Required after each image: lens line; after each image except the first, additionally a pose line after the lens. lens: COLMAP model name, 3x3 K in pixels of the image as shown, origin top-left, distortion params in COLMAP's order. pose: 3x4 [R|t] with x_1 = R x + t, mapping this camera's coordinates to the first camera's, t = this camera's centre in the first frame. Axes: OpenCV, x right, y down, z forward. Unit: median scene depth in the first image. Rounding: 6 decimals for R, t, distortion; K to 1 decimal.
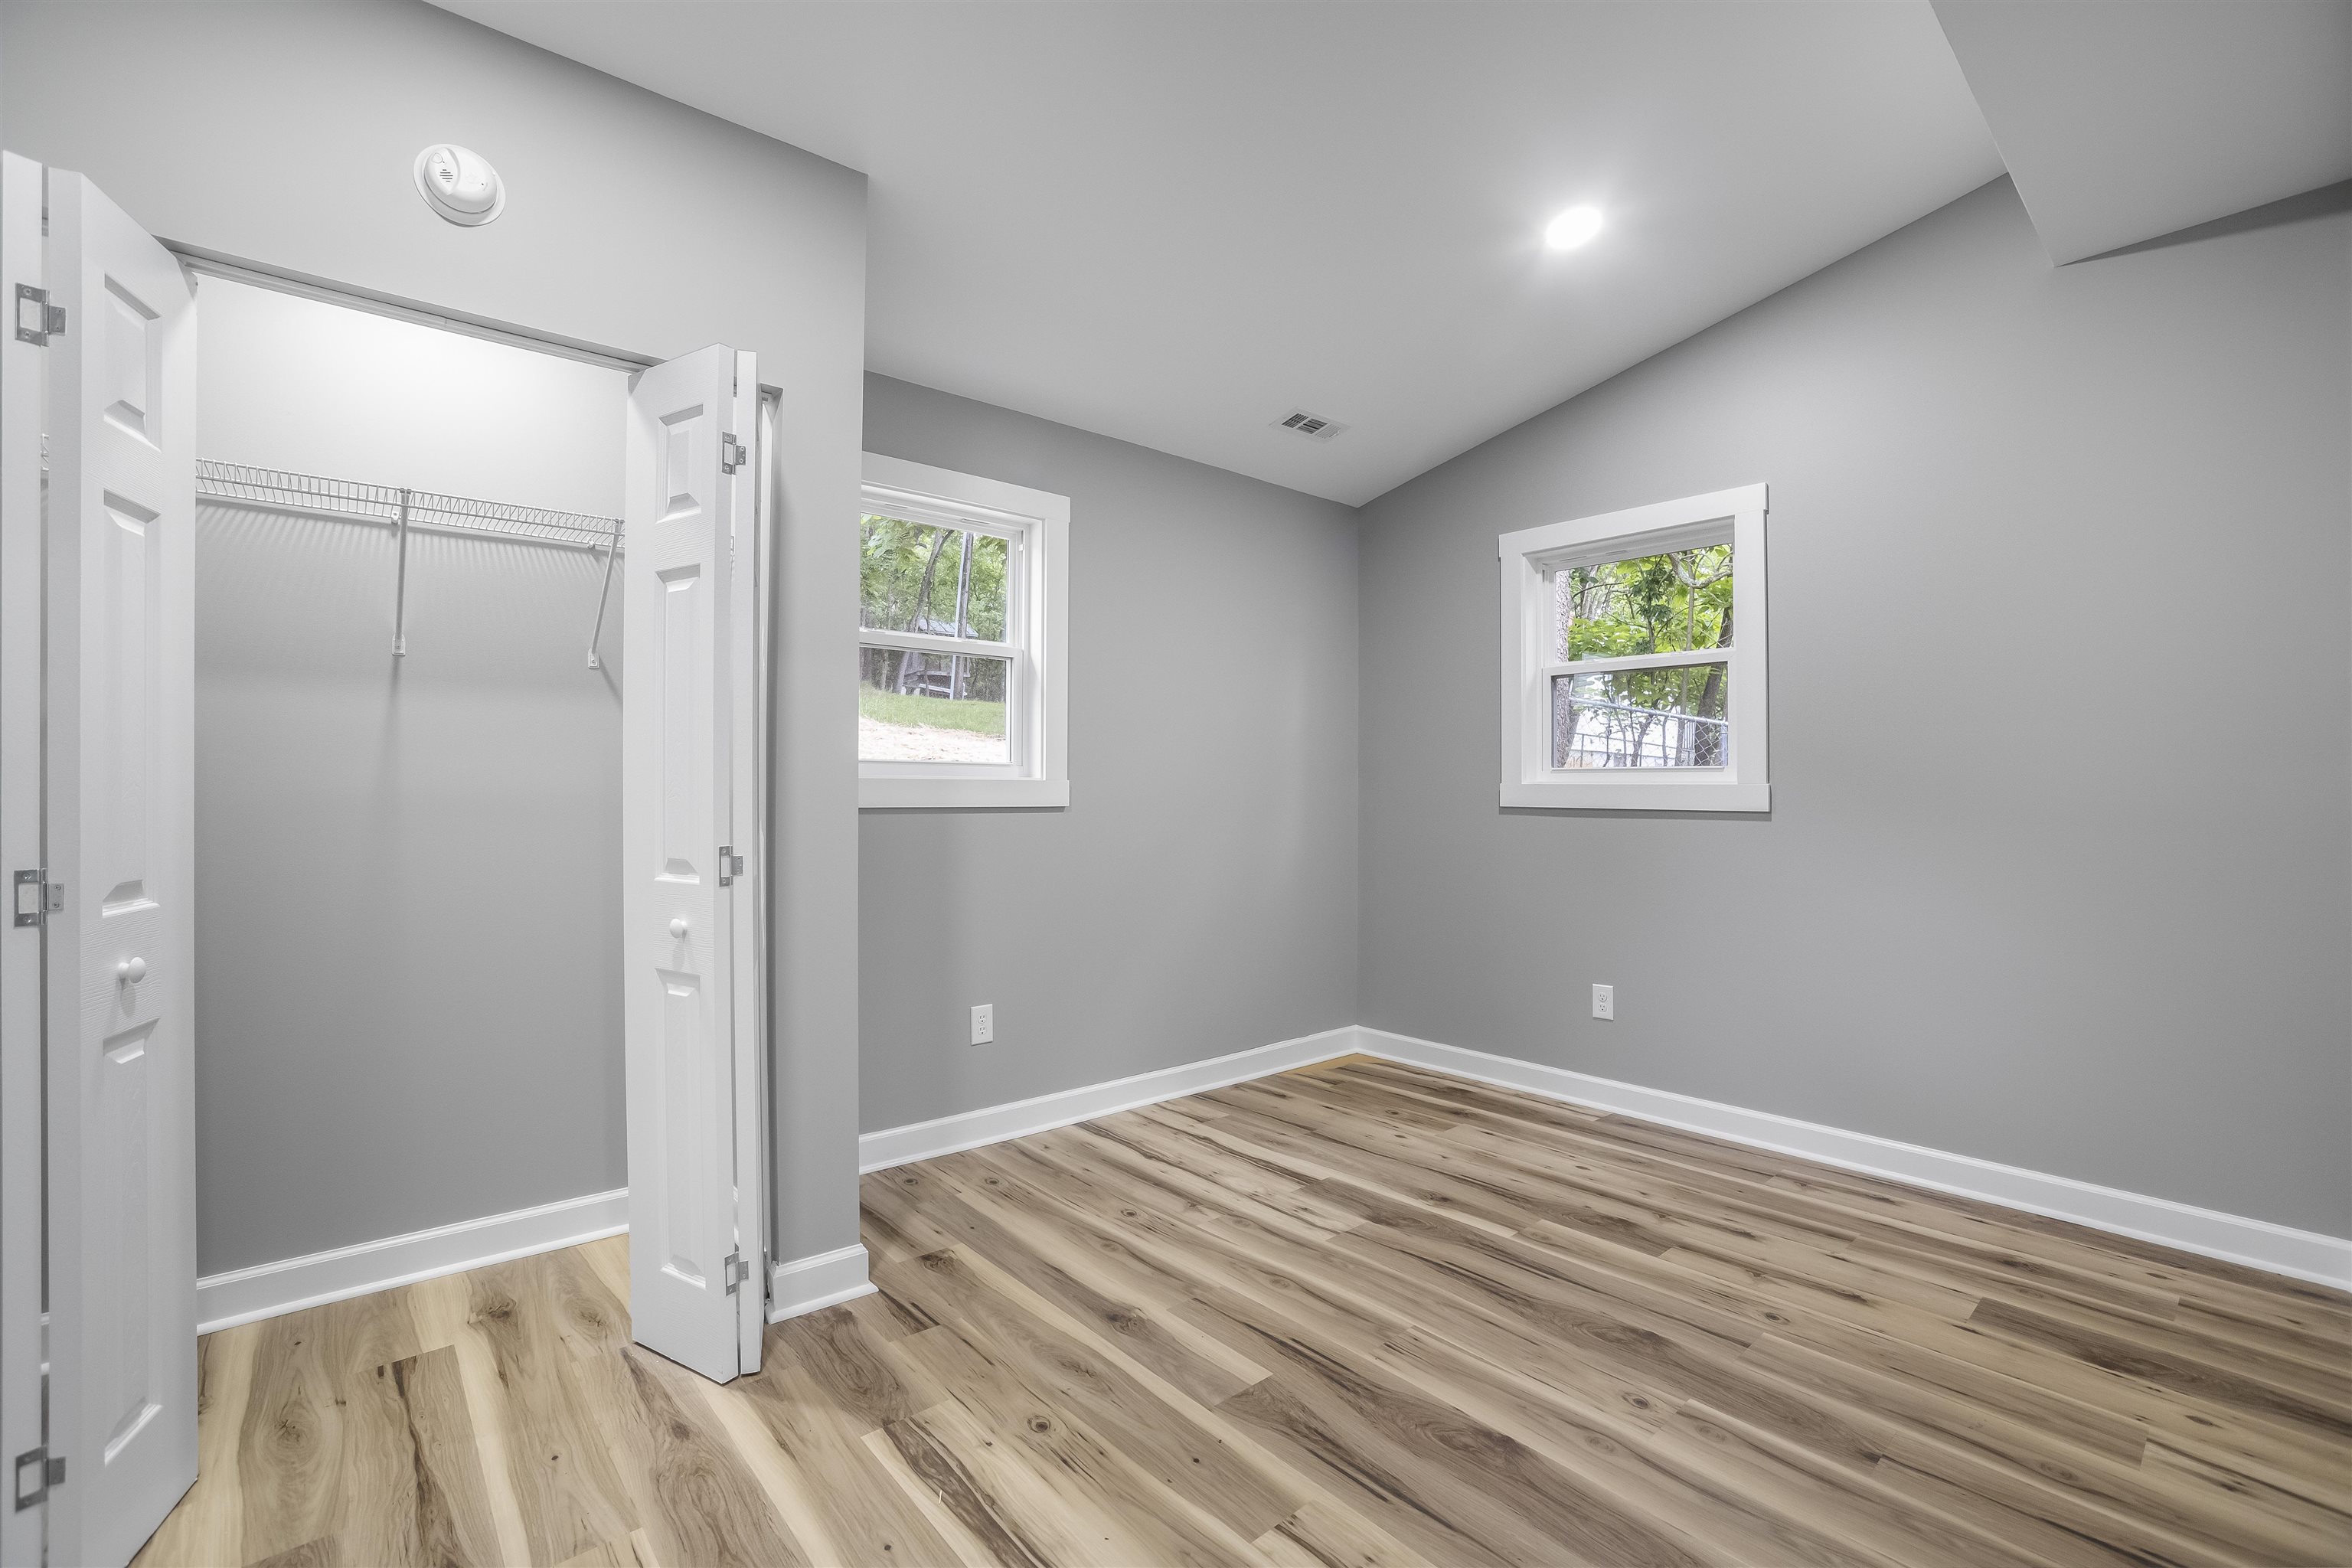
lens RADIAL K [[1016.0, 0, 1176.0], [0, 1016.0, 784.0], [0, 0, 1]] dist [-0.049875, 0.020193]
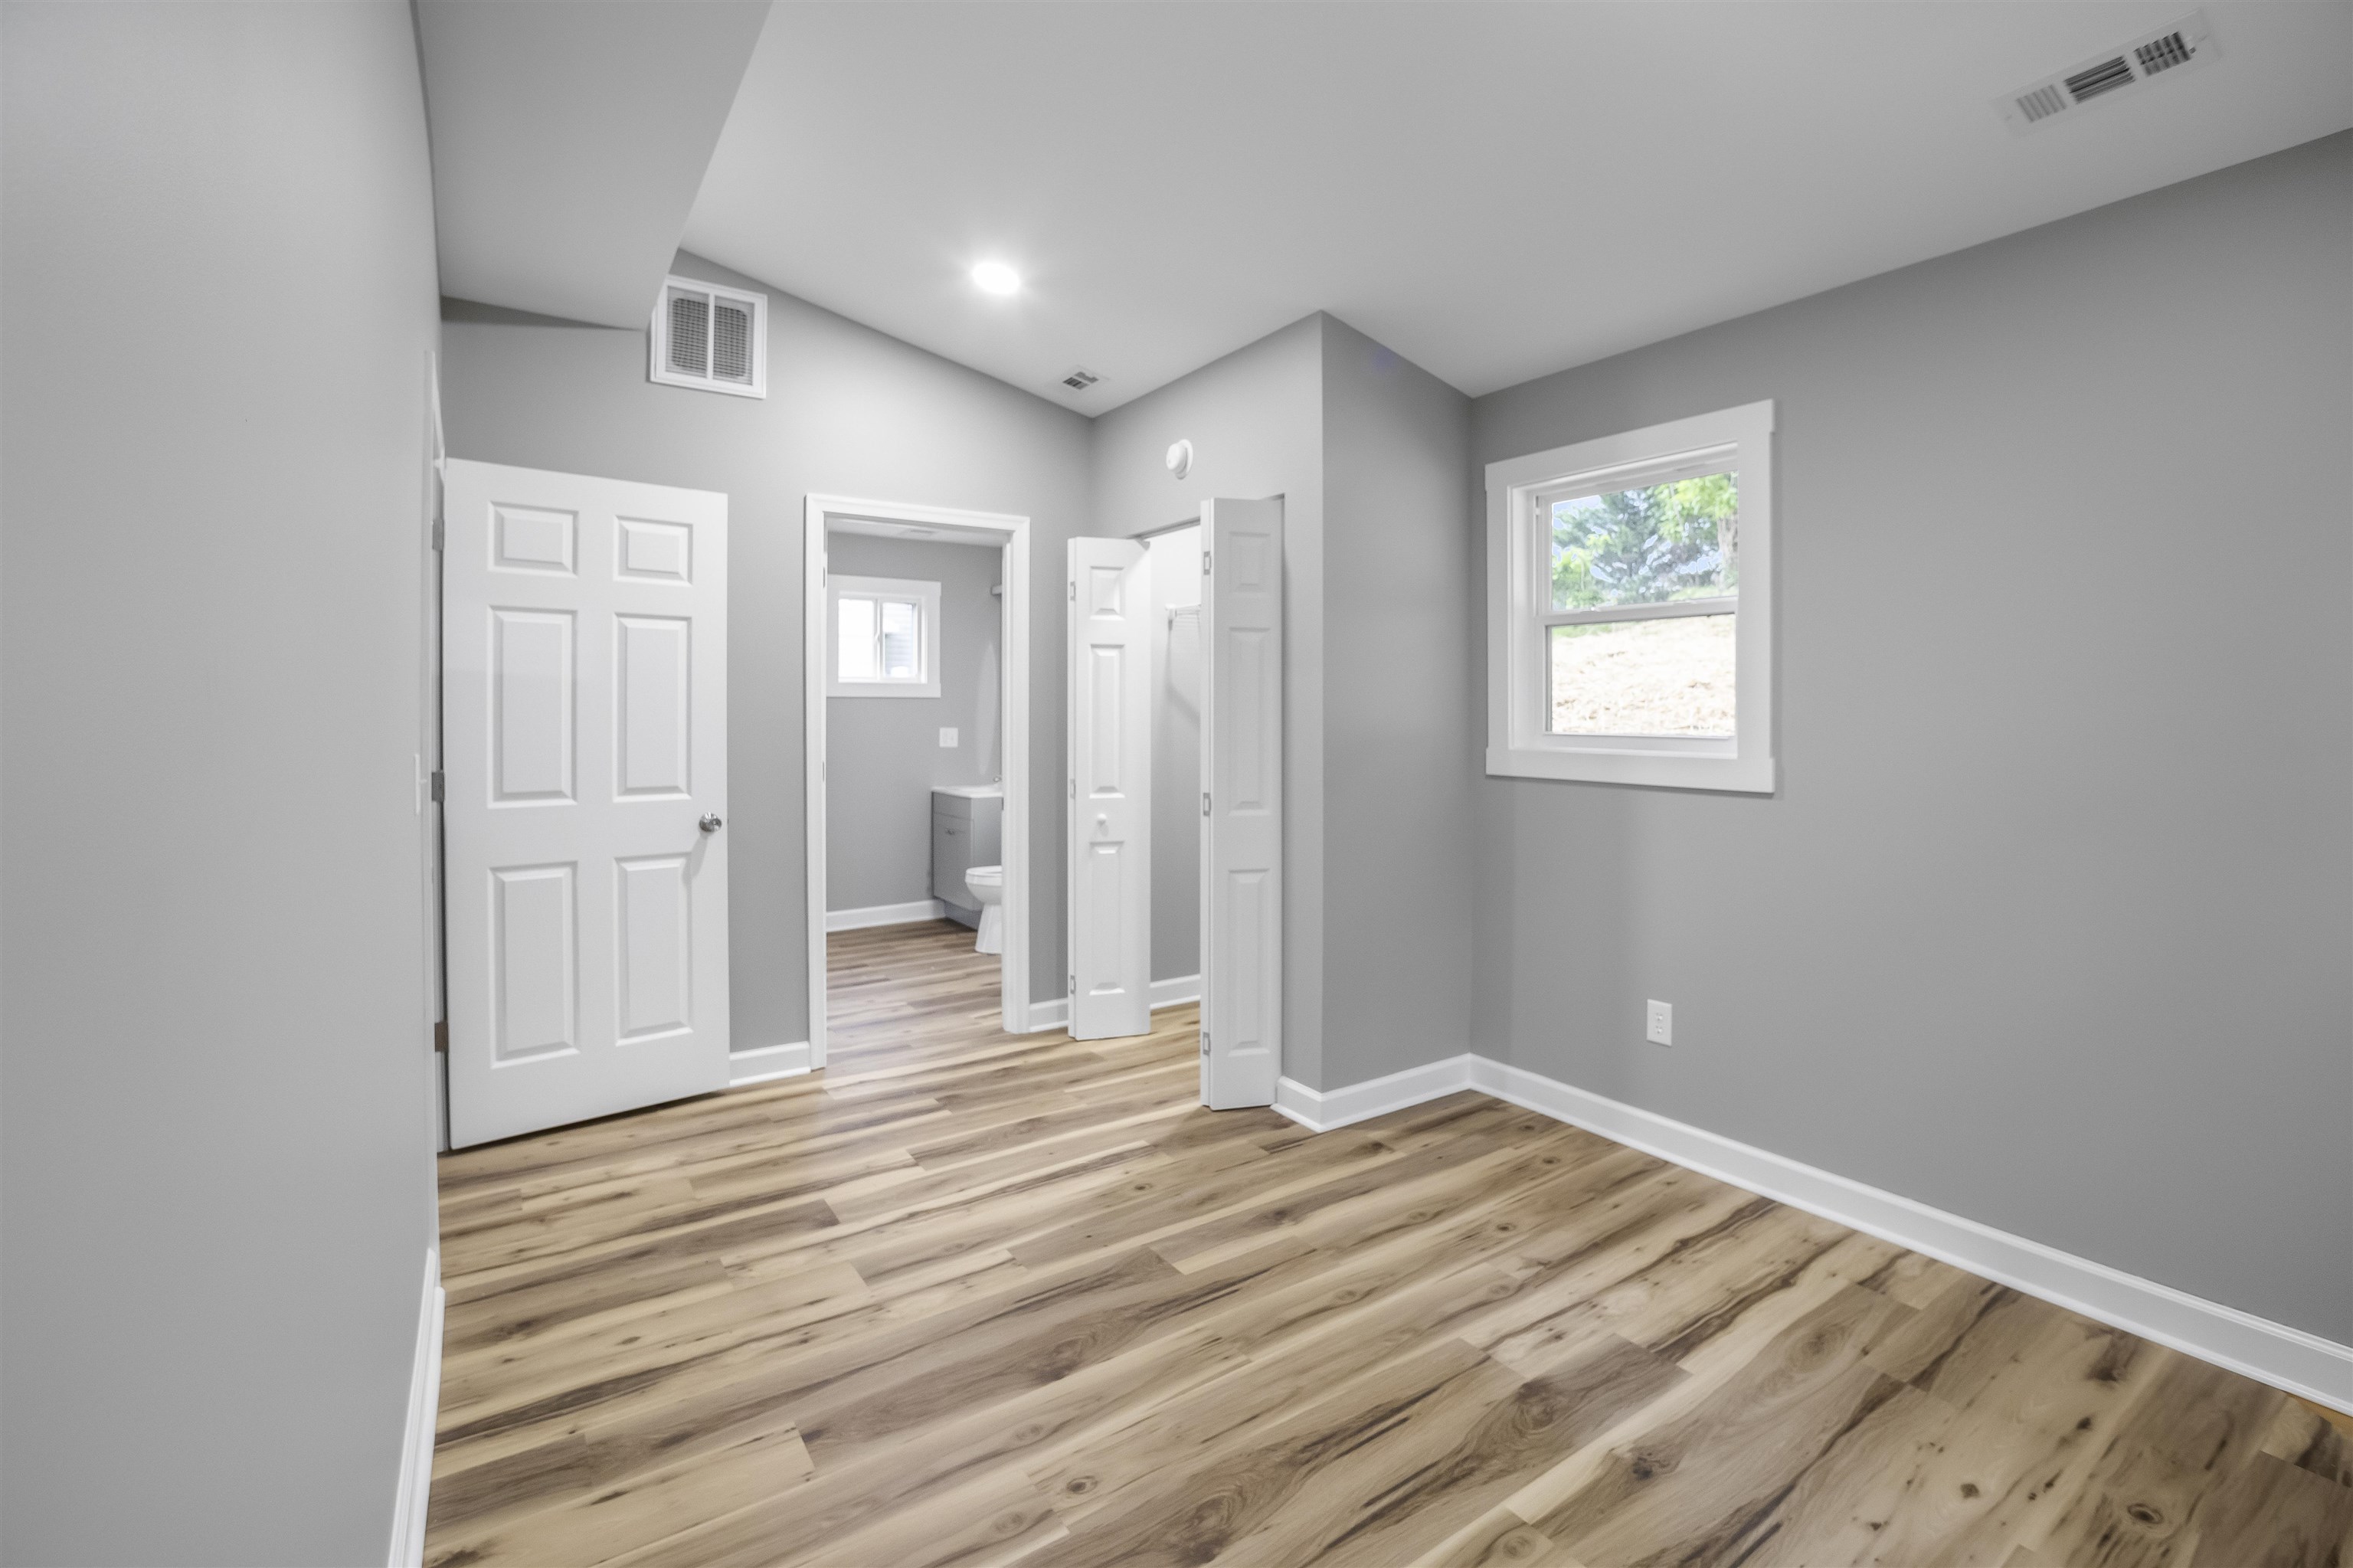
lens RADIAL K [[1008.4, 0, 1177.4], [0, 1008.4, 724.4], [0, 0, 1]] dist [-0.050150, 0.018866]
pose [[-0.092593, 0.001576, -0.995703, 0.937049], [-0.000343, 0.999999, 0.001615, -0.042864], [0.995704, 0.000491, -0.092592, 0.819250]]
